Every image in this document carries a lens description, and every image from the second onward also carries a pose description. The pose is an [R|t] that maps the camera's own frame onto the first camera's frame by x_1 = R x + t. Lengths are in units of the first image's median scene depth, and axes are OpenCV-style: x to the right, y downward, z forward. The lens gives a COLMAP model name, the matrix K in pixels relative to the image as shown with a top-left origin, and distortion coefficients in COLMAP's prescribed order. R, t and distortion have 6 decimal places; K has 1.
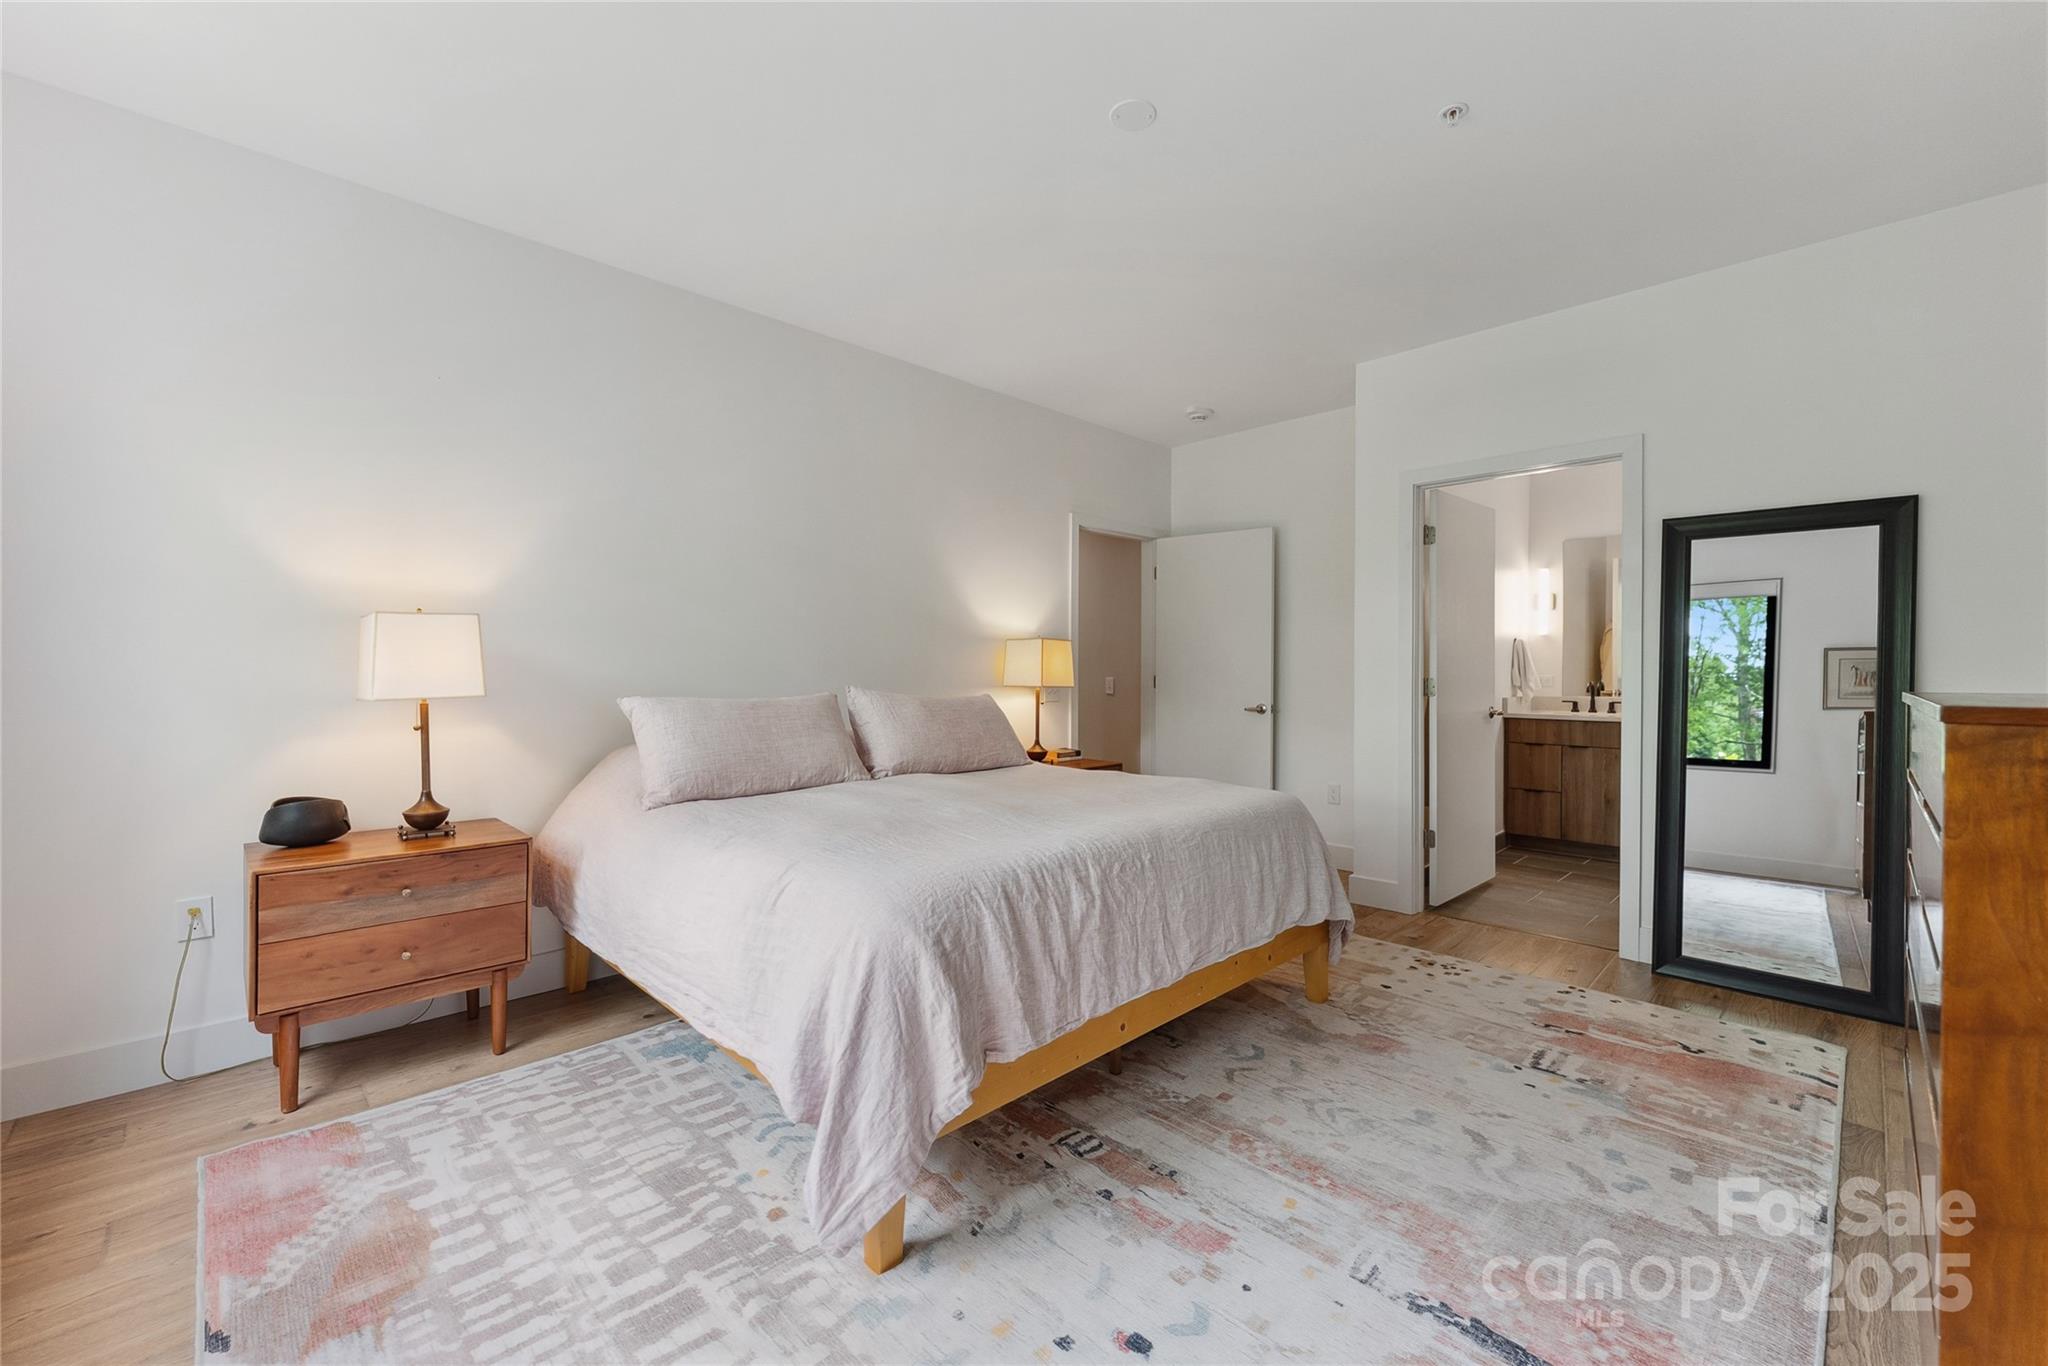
lens RADIAL K [[847.4, 0, 1016.6], [0, 847.4, 675.7], [0, 0, 1]] dist [-0.000173, -0.000033]
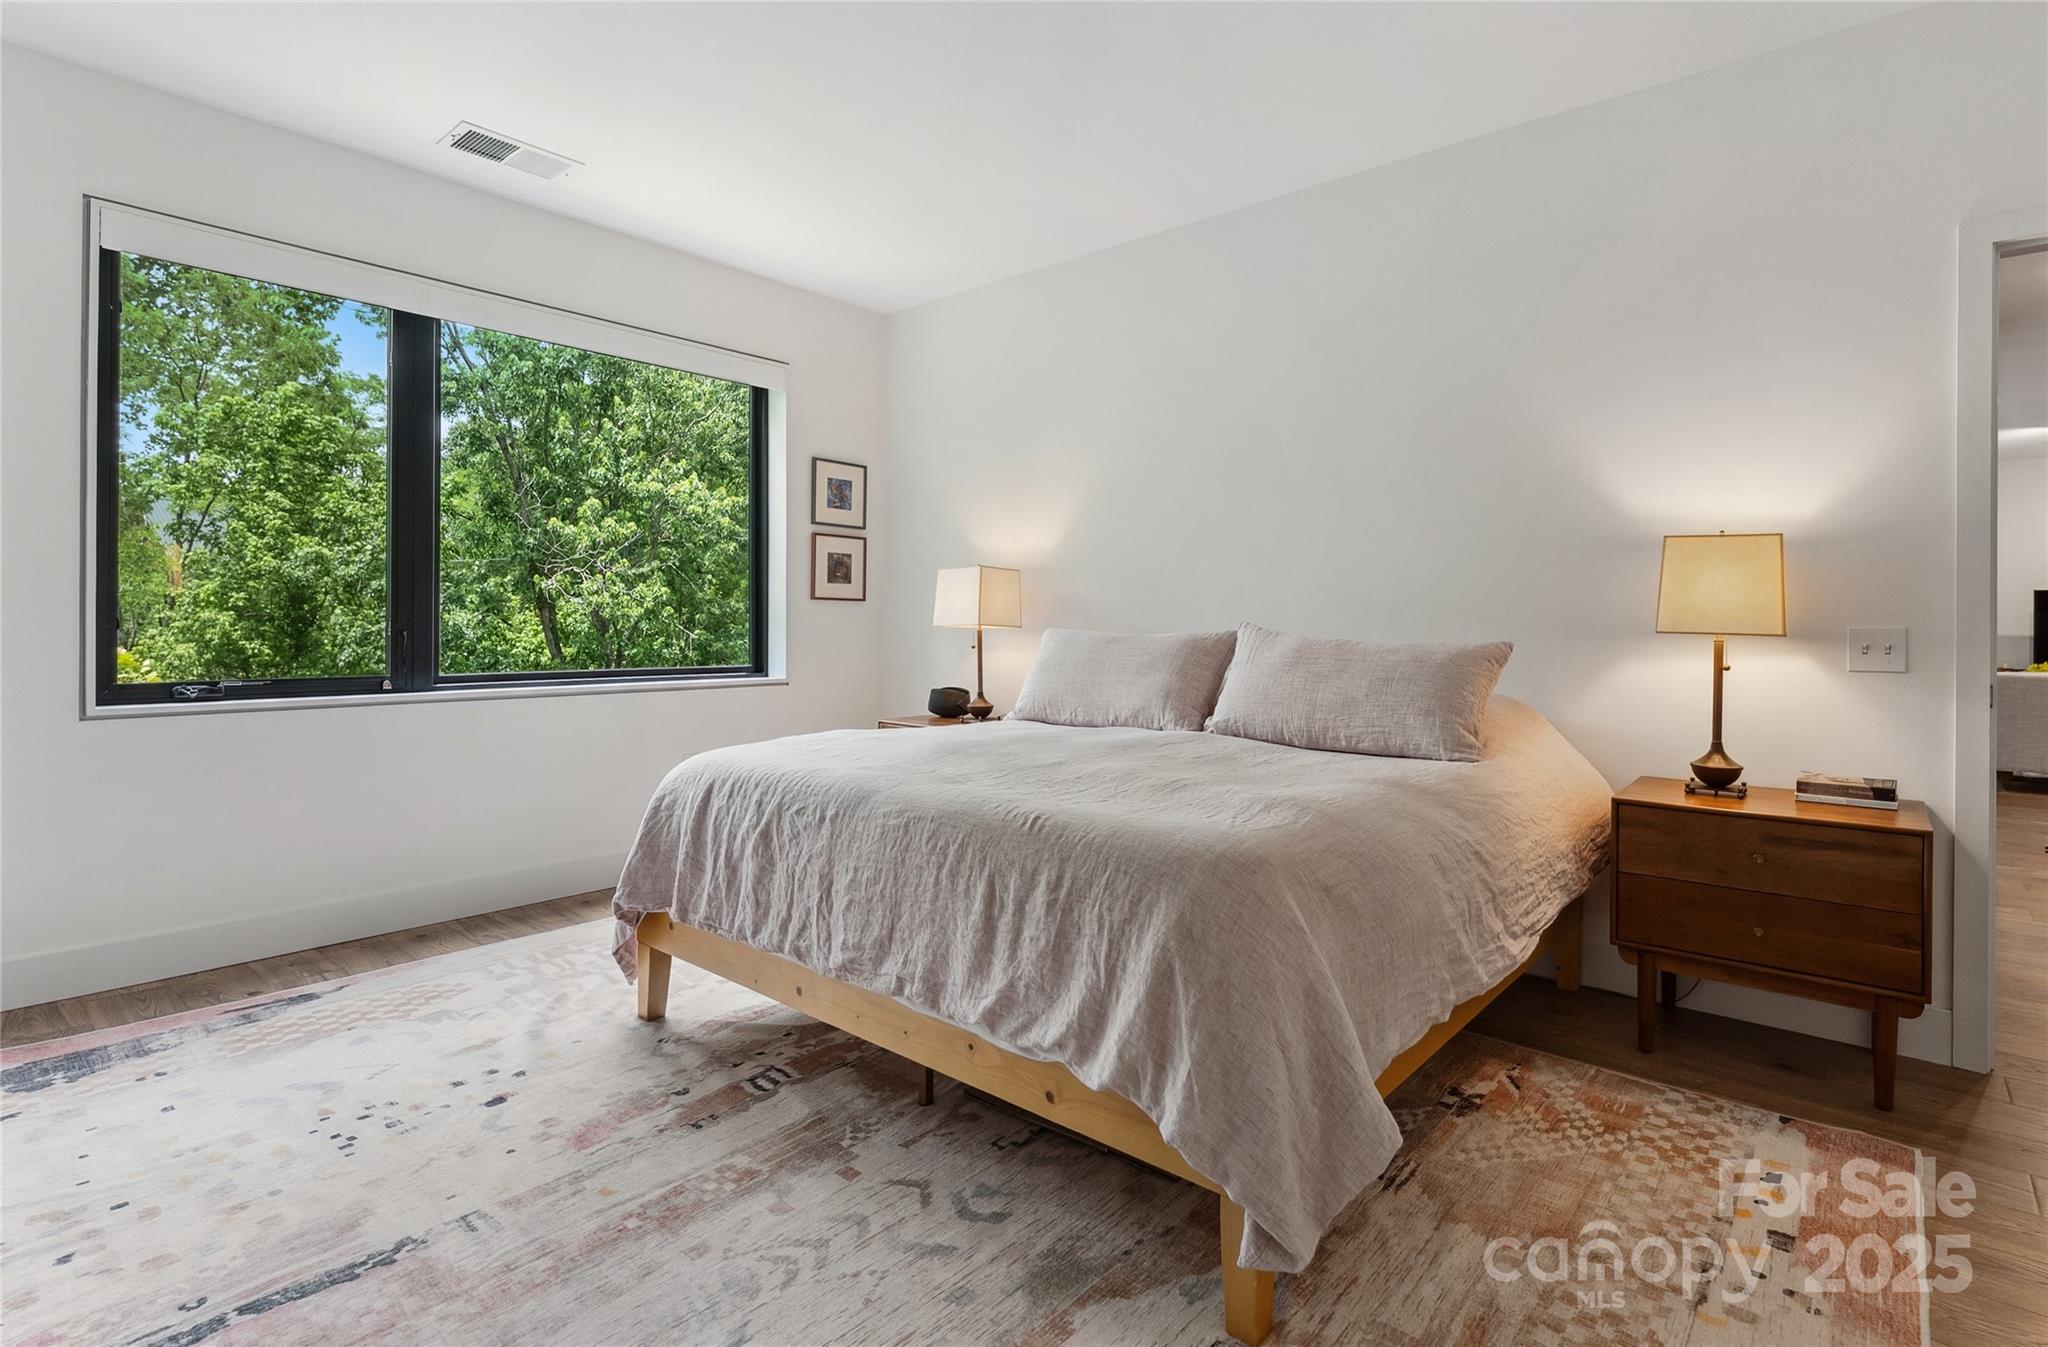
lens RADIAL K [[968.2, 0, 1030.6], [0, 968.2, 619.8], [0, 0, 1]] dist [-0.000513, 0.010646]
pose [[0.086068, 0.014841, -0.996179, 1.152037], [-0.000532, 0.999890, 0.014851, -0.009392], [0.996289, -0.000748, 0.086067, 1.125500]]
